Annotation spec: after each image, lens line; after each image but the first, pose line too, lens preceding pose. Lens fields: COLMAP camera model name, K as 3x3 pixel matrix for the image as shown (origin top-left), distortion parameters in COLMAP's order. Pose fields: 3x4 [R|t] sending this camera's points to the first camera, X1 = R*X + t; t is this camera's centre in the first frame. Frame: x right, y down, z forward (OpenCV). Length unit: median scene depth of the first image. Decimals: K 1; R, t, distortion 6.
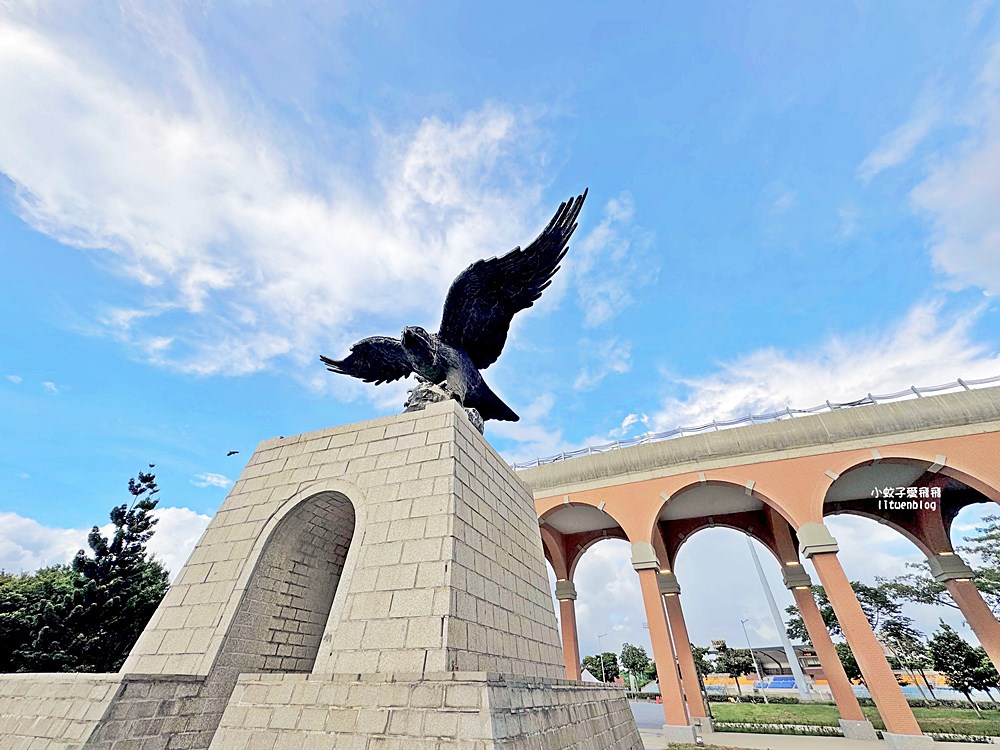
lens RADIAL K [[399.9, 0, 500.0], [0, 399.9, 375.0], [0, 0, 1]] dist [-0.000362, -0.000009]
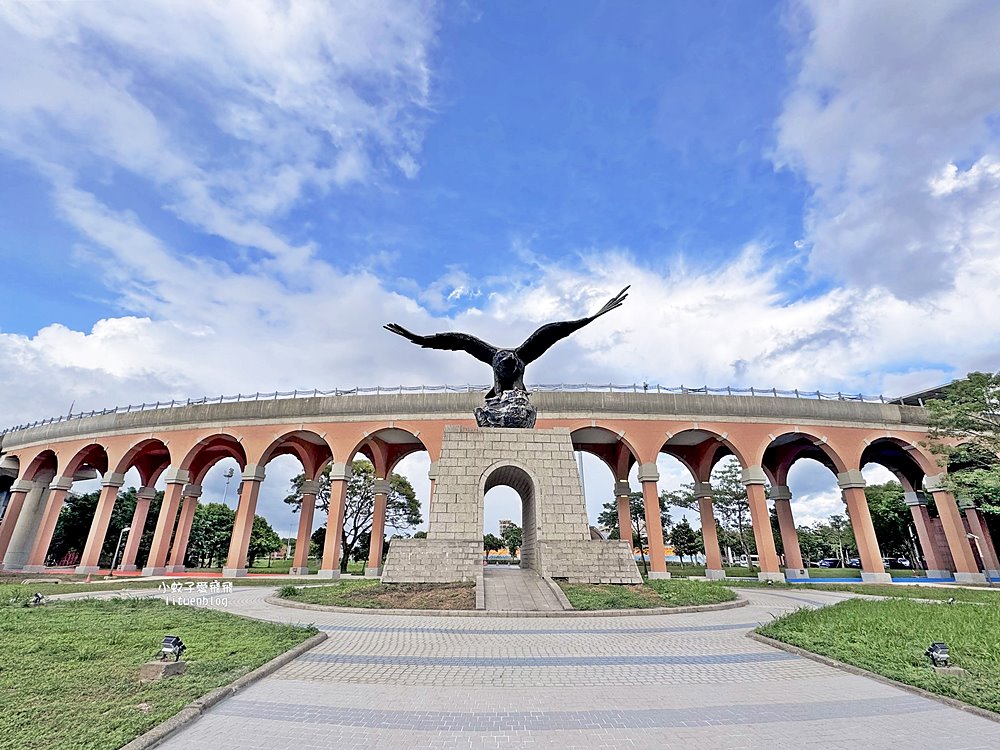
lens RADIAL K [[476.7, 0, 498.4], [0, 476.7, 373.9], [0, 0, 1]] dist [-0.001040, -0.000108]
pose [[0.913022, 0.144800, 0.381344, -0.467097], [-0.249373, 0.937966, 0.240900, -0.229631], [-0.322806, -0.315044, 0.892493, -0.324488]]
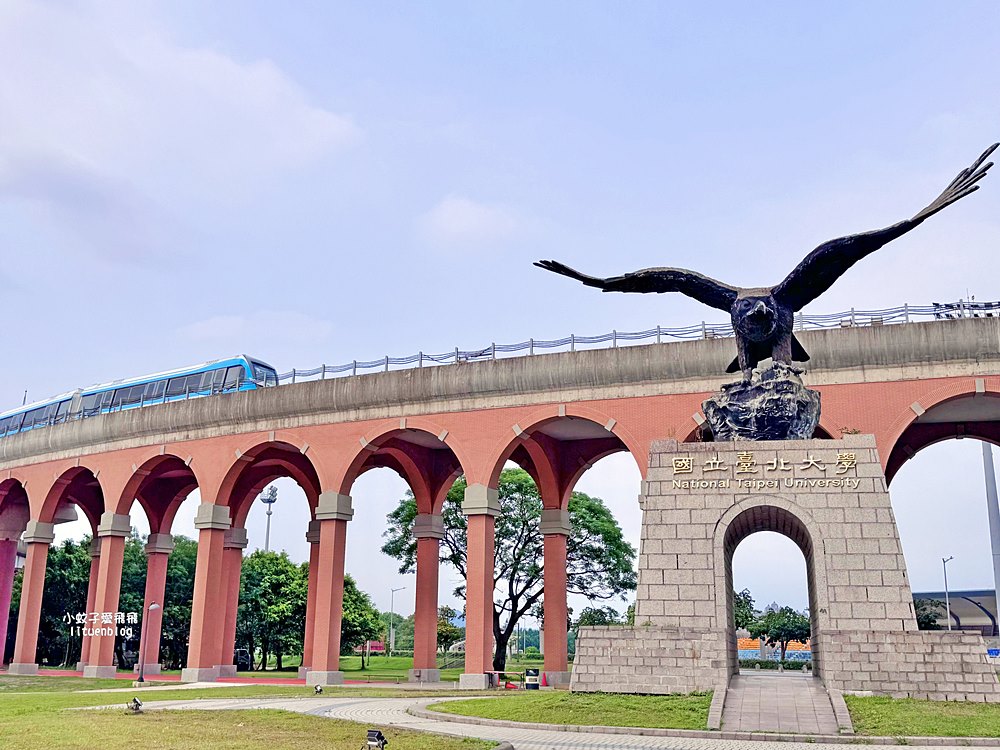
lens RADIAL K [[1049.7, 0, 490.3], [0, 1049.7, 376.1], [0, 0, 1]] dist [0.182443, -0.390810]
pose [[0.992114, 0.036540, 0.119890, -0.521895], [-0.081190, 0.916094, 0.392657, -0.399281], [-0.095483, -0.399295, 0.911837, -0.538944]]
